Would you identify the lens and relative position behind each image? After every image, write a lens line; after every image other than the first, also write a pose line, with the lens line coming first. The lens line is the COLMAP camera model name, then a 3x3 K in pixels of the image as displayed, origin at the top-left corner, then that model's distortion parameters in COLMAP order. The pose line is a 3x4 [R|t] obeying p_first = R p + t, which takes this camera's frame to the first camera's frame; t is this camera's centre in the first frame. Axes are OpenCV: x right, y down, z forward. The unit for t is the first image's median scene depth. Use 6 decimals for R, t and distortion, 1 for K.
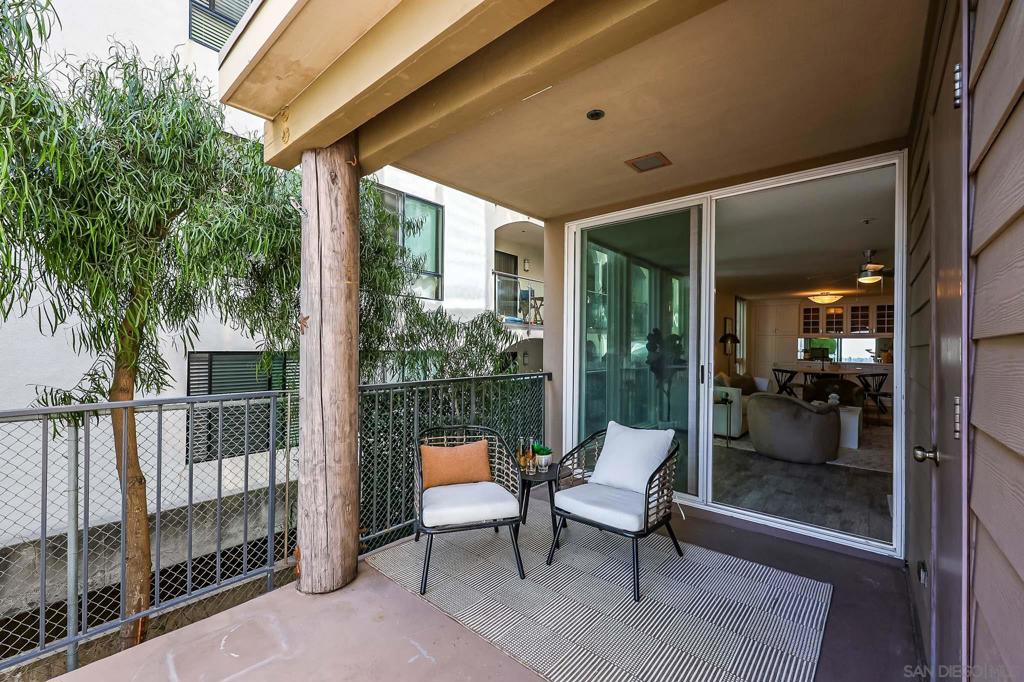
lens RADIAL K [[422.9, 0, 508.2], [0, 422.9, 345.5], [0, 0, 1]] dist [0.001695, -0.000220]
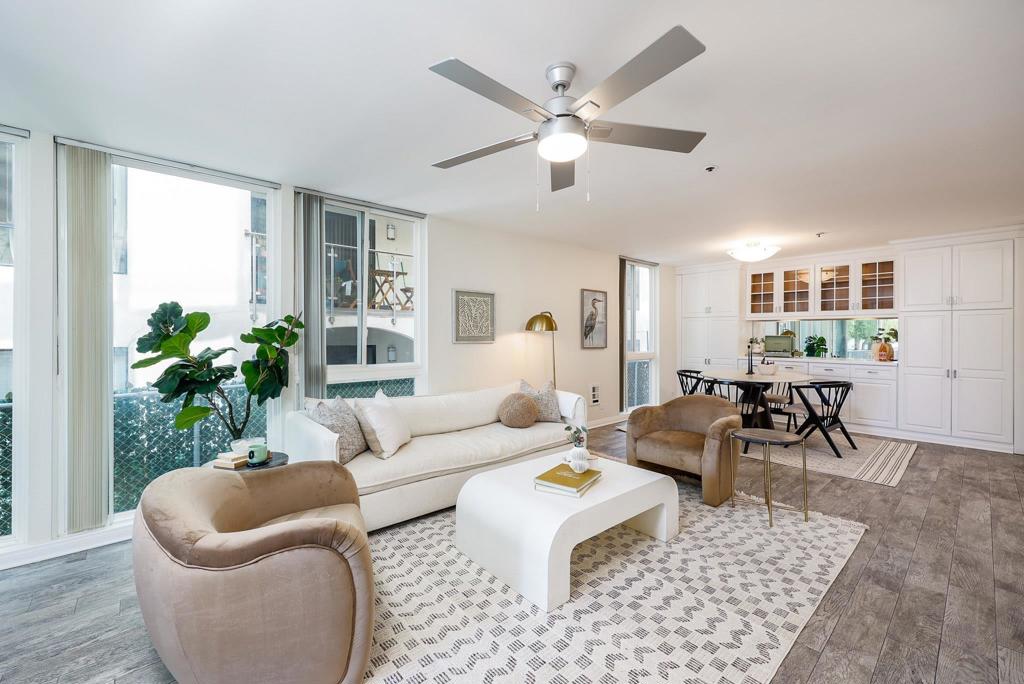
lens RADIAL K [[422.9, 0, 506.8], [0, 422.9, 338.1], [0, 0, 1]] dist [0.001695, -0.000220]
pose [[0.989324, -0.009773, -0.145404, 0.459438], [0.011454, 0.999877, 0.010727, -0.002729], [0.145281, -0.012278, 0.989314, 0.338748]]
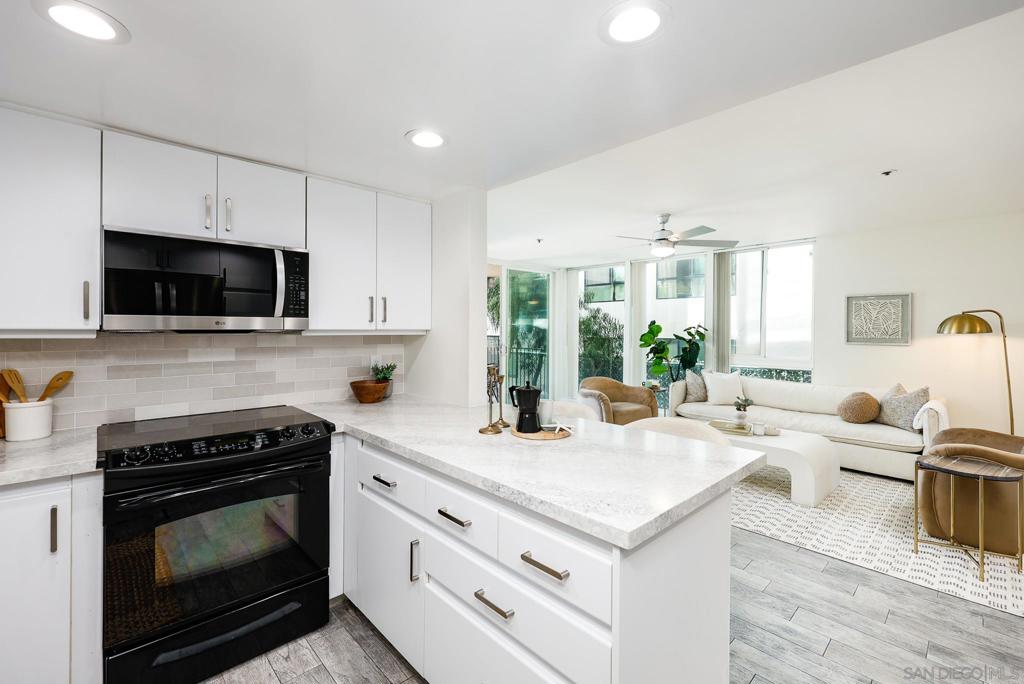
lens RADIAL K [[440.3, 0, 494.1], [0, 440.3, 330.3], [0, 0, 1]] dist [0.001564, 0.000153]
pose [[-0.133495, -0.006831, -0.991026, 0.905741], [-0.001823, 0.999976, -0.006647, -0.004970], [0.991048, 0.000919, -0.133504, 0.427031]]
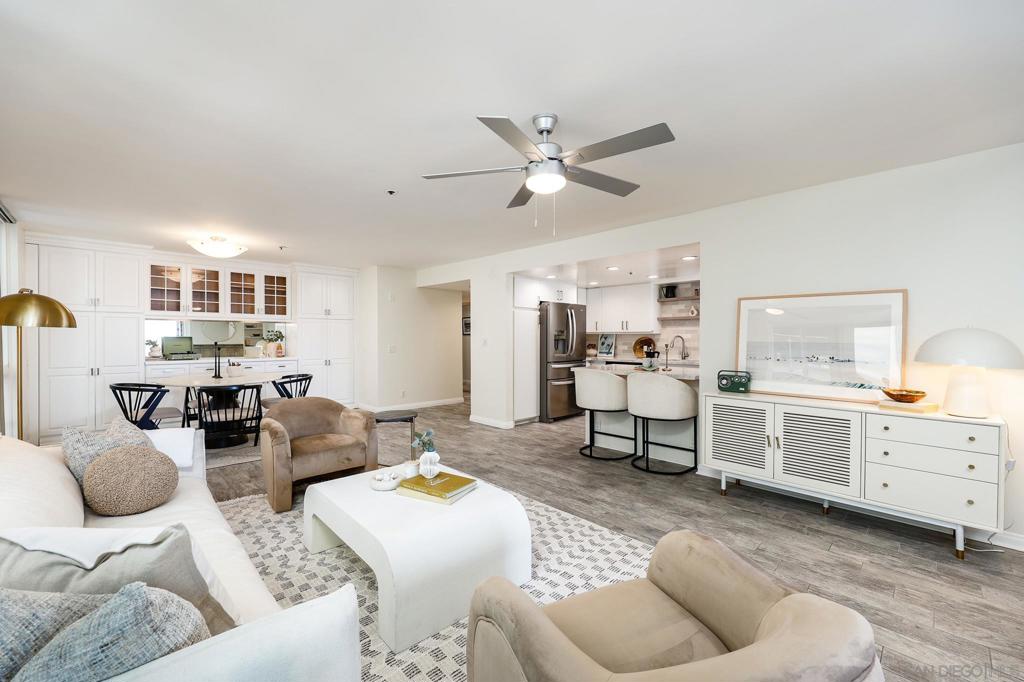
lens RADIAL K [[422.9, 0, 506.5], [0, 422.9, 339.1], [0, 0, 1]] dist [0.001695, -0.000220]
pose [[0.101453, -0.017736, 0.994682, 0.220216], [-0.003035, 0.999831, 0.018138, -0.003954], [-0.994836, -0.004859, 0.101382, 0.530058]]
